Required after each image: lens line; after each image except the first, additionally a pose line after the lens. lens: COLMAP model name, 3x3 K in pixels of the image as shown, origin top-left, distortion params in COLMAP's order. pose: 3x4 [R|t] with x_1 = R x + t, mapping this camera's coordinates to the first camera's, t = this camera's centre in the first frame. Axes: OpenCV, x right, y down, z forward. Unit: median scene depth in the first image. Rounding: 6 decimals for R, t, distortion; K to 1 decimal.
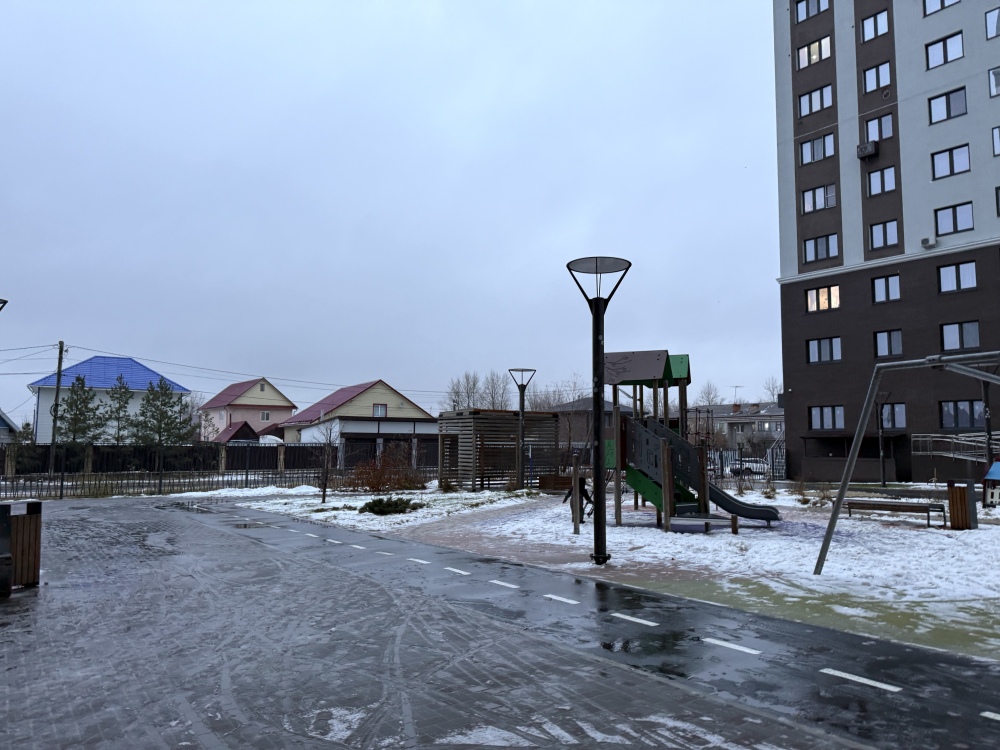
lens RADIAL K [[718.6, 0, 500.0], [0, 718.6, 375.0], [0, 0, 1]] dist [0.045504, -0.000840]
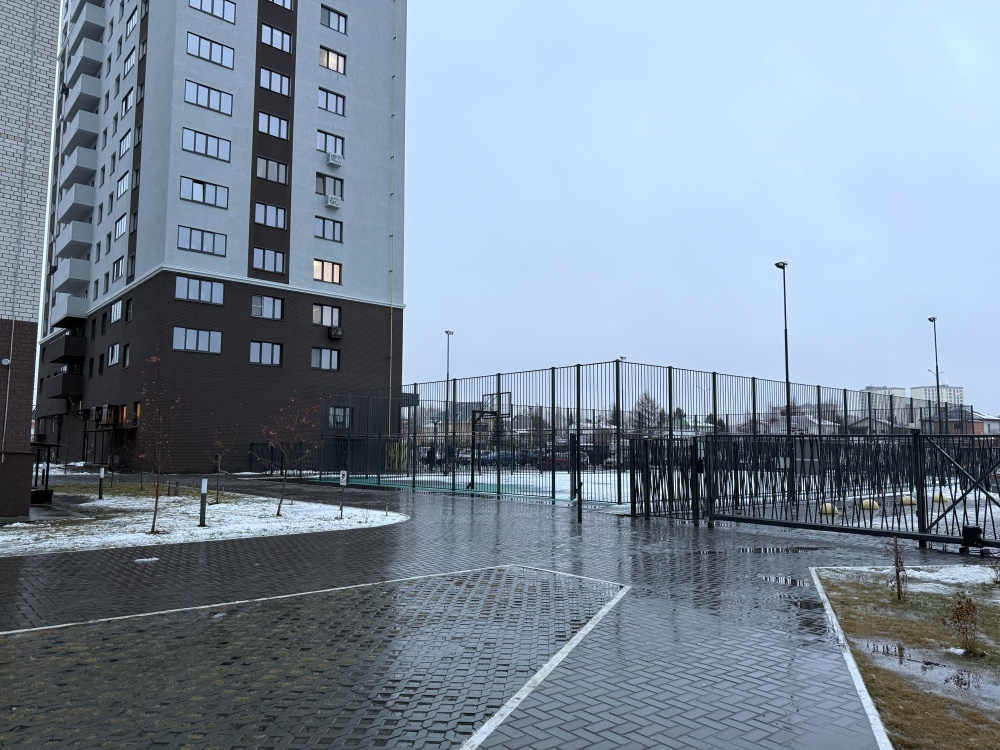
lens RADIAL K [[718.6, 0, 500.0], [0, 718.6, 375.0], [0, 0, 1]] dist [0.045504, -0.000840]
pose [[-0.034792, 0.098688, 0.994510, -0.663816], [-0.107727, 0.988944, -0.101905, 0.074097], [-0.993572, -0.110681, -0.023776, 0.634391]]
